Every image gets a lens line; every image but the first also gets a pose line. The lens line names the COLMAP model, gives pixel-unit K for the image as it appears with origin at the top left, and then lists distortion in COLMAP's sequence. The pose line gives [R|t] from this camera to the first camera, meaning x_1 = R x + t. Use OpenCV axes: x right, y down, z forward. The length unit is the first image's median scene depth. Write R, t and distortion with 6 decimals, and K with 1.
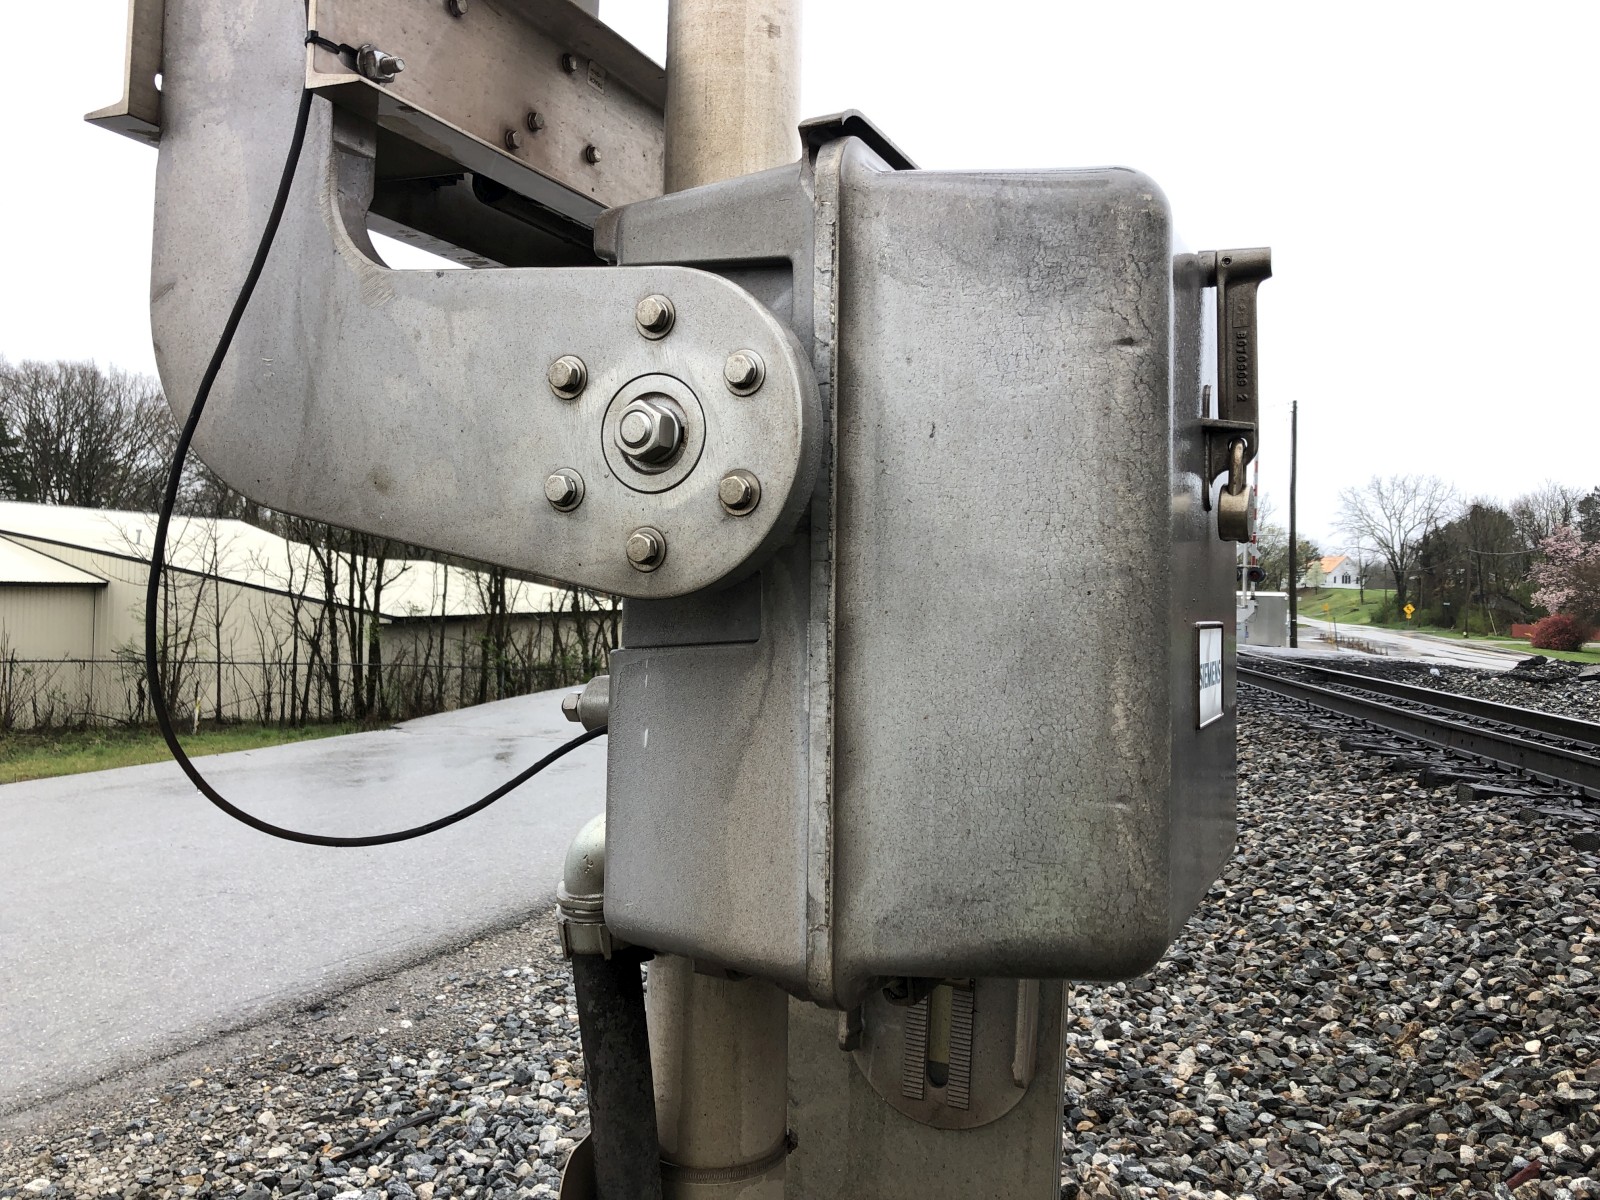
lens RADIAL K [[1337.9, 0, 788.4], [0, 1337.9, 596.0], [0, 0, 1]] dist [0.034235, -0.027248]
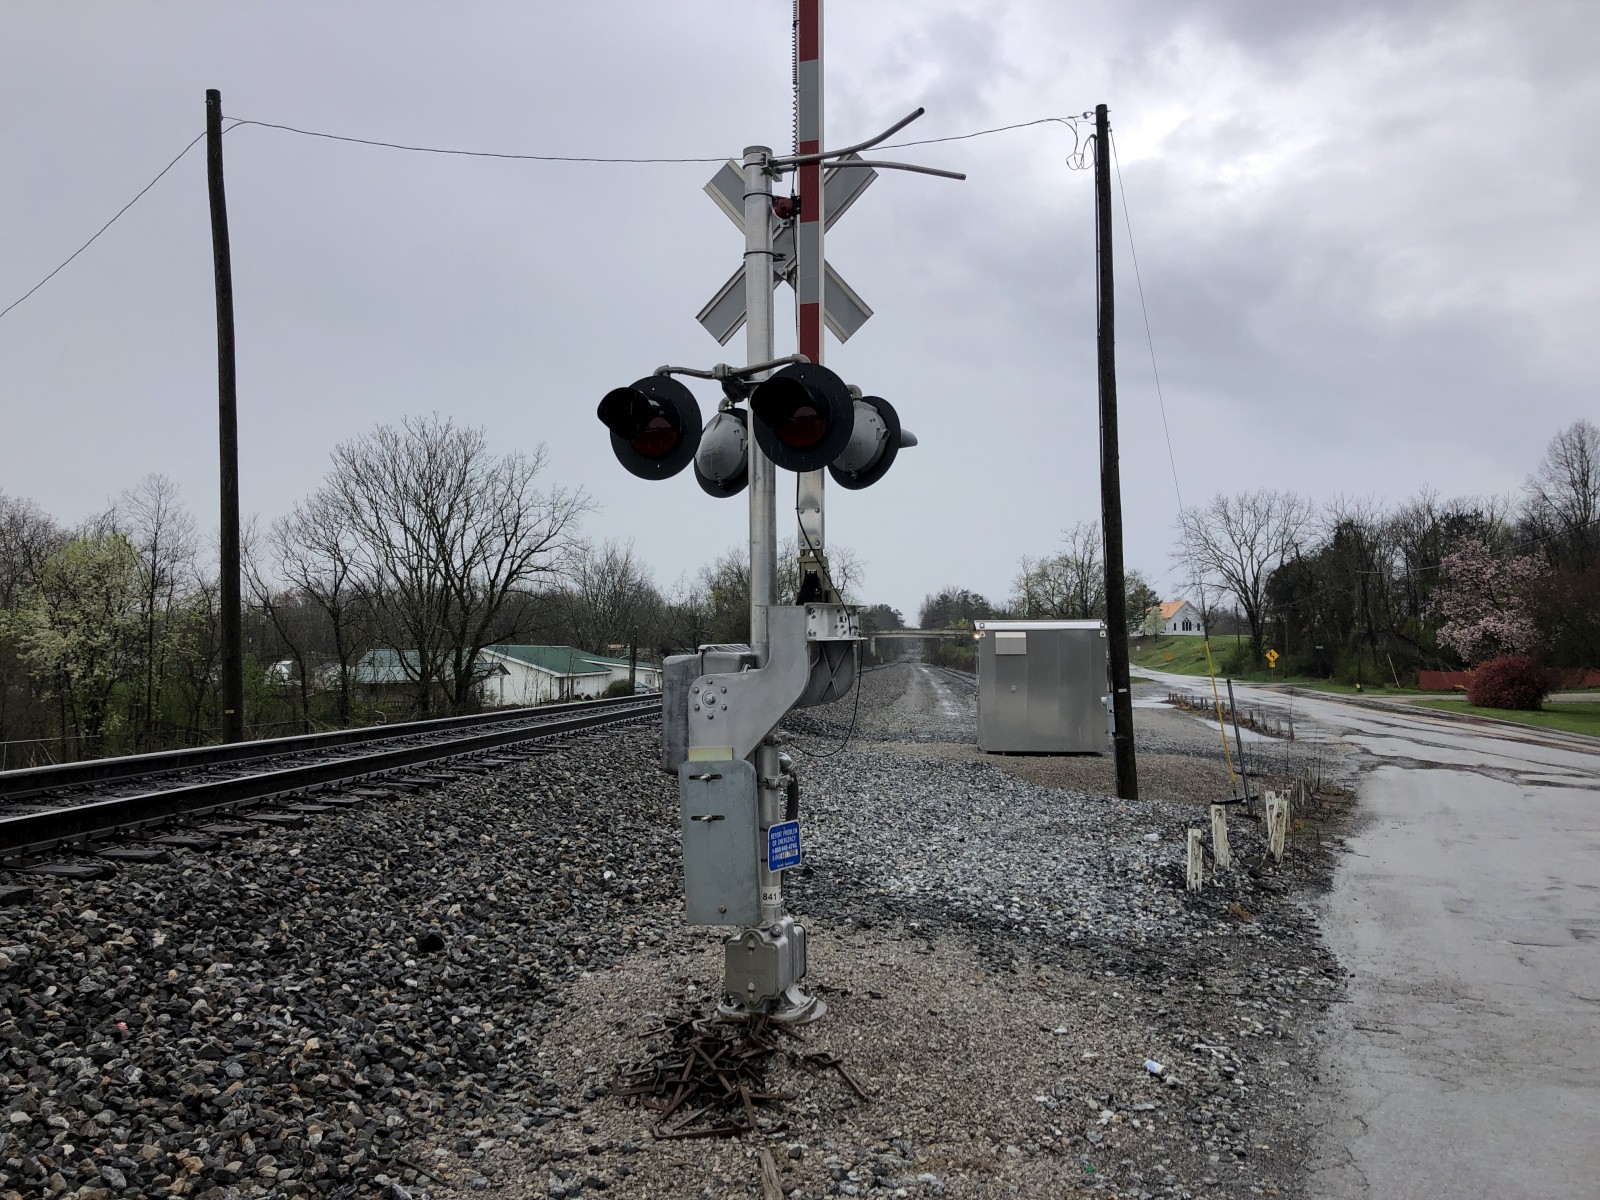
lens RADIAL K [[1337.9, 0, 802.4], [0, 1337.9, 592.4], [0, 0, 1]] dist [0.034235, -0.027248]
pose [[0.992607, -0.025715, 0.118618, 0.082471], [0.031728, 0.998290, -0.049092, 0.002327], [-0.117153, 0.052492, 0.991726, 0.216360]]
